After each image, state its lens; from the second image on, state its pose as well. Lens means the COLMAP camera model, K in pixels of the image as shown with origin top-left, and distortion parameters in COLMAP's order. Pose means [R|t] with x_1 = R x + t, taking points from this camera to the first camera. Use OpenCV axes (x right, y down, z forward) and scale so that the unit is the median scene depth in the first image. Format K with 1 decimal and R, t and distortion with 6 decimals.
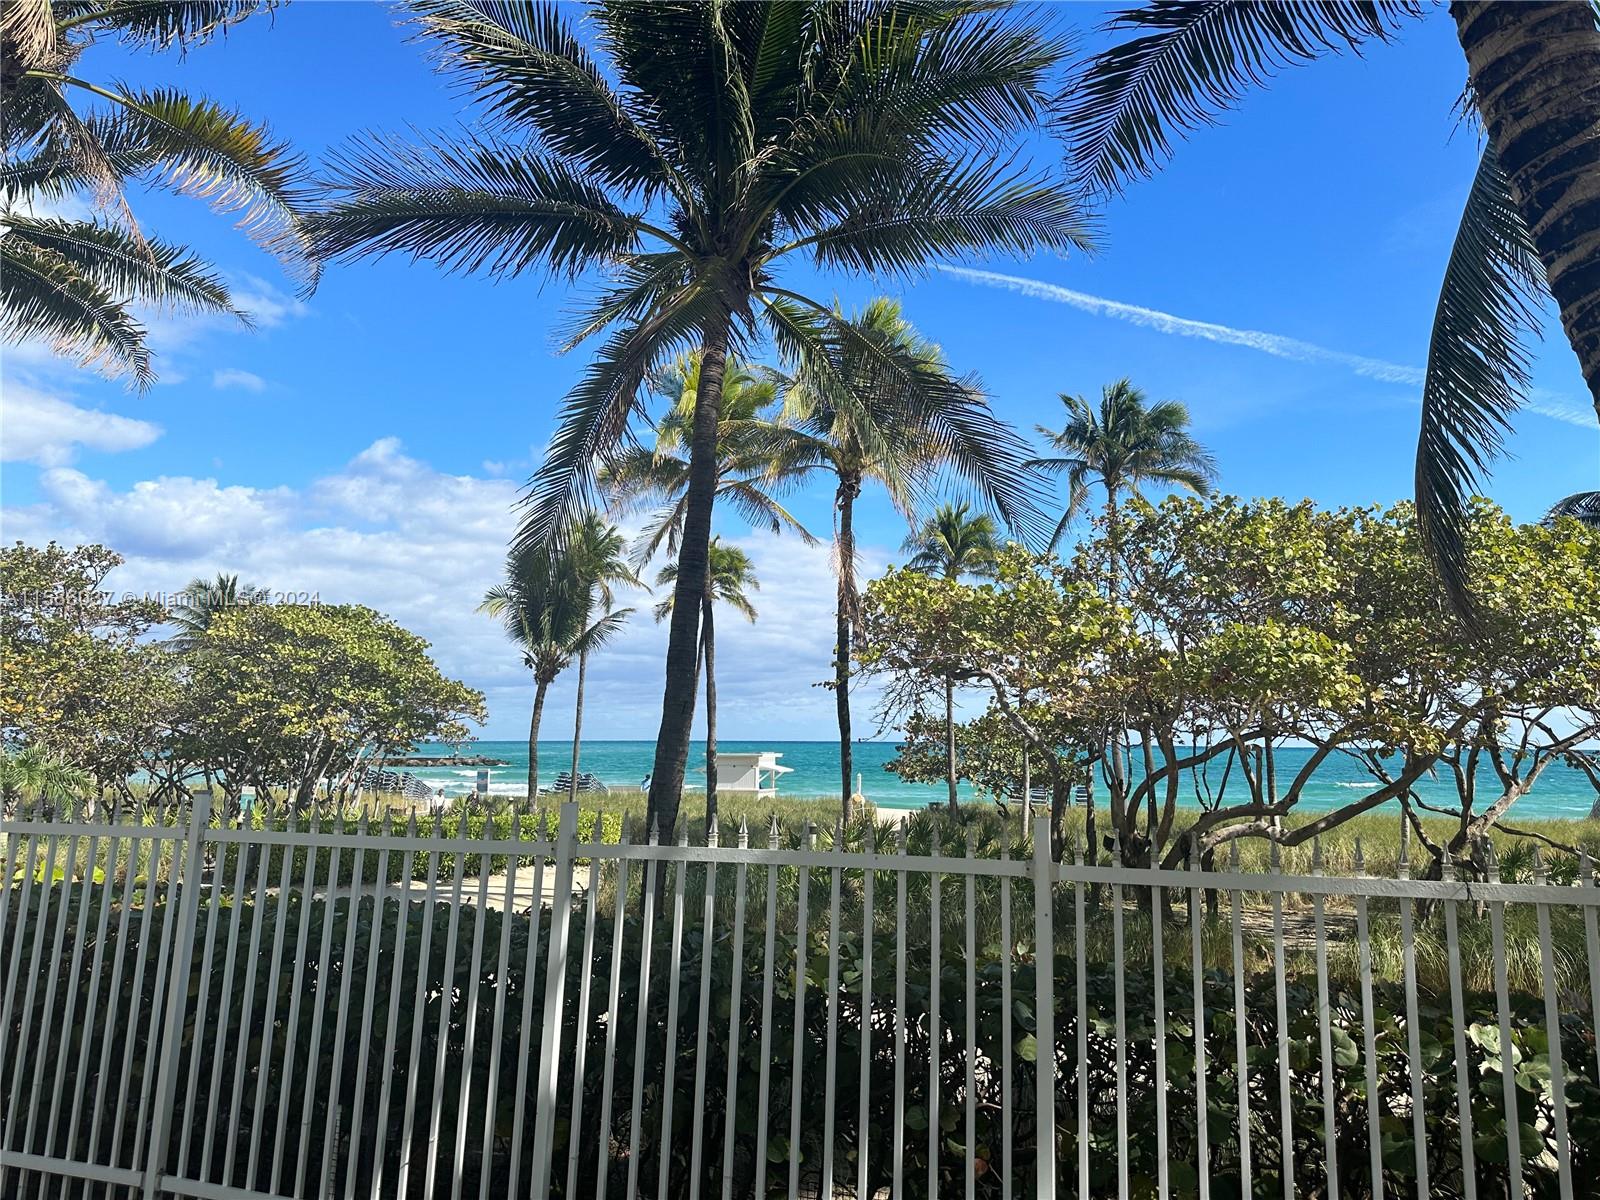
lens RADIAL K [[1104.6, 0, 807.0], [0, 1104.6, 597.0], [0, 0, 1]] dist [0.154351, -0.274877]
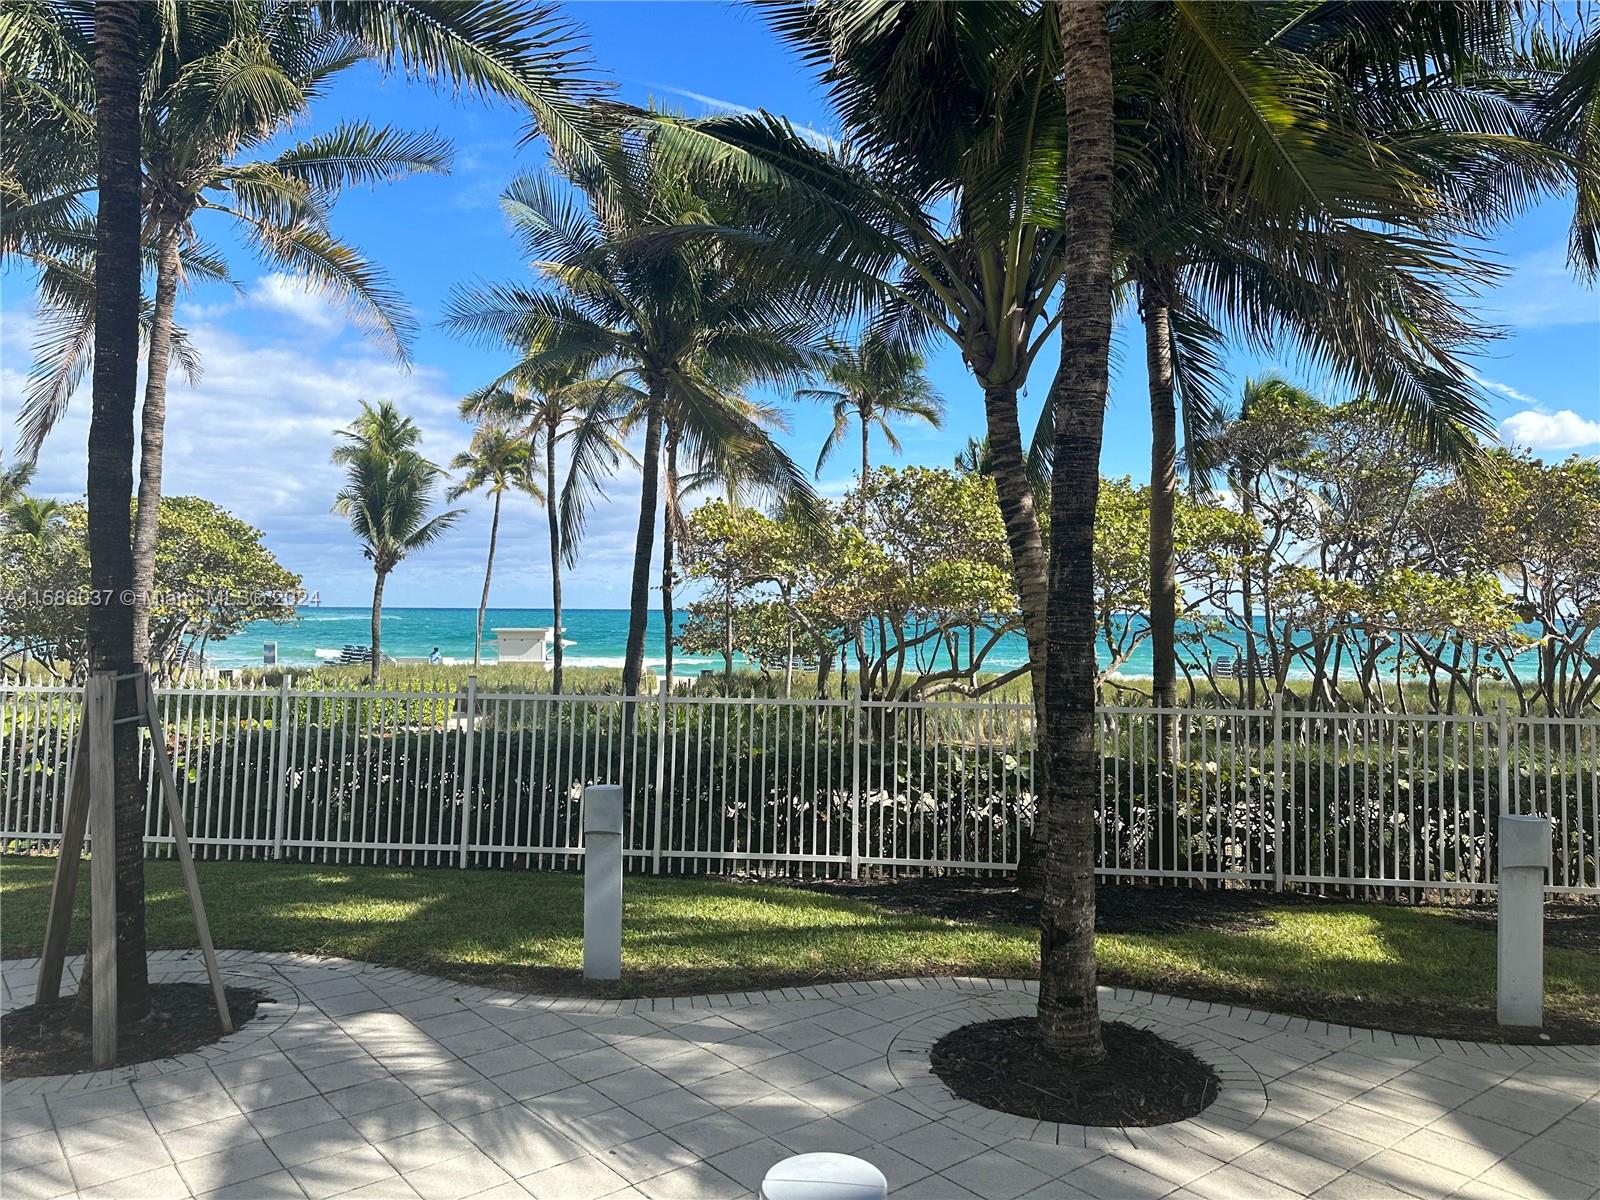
lens RADIAL K [[1117.0, 0, 807.9], [0, 1117.0, 627.7], [0, 0, 1]] dist [0.023777, -0.032103]
pose [[0.973524, -0.001617, 0.228579, -0.099530], [-0.031963, 0.989188, 0.143130, -0.061107], [-0.226339, -0.146647, 0.962946, -0.292129]]
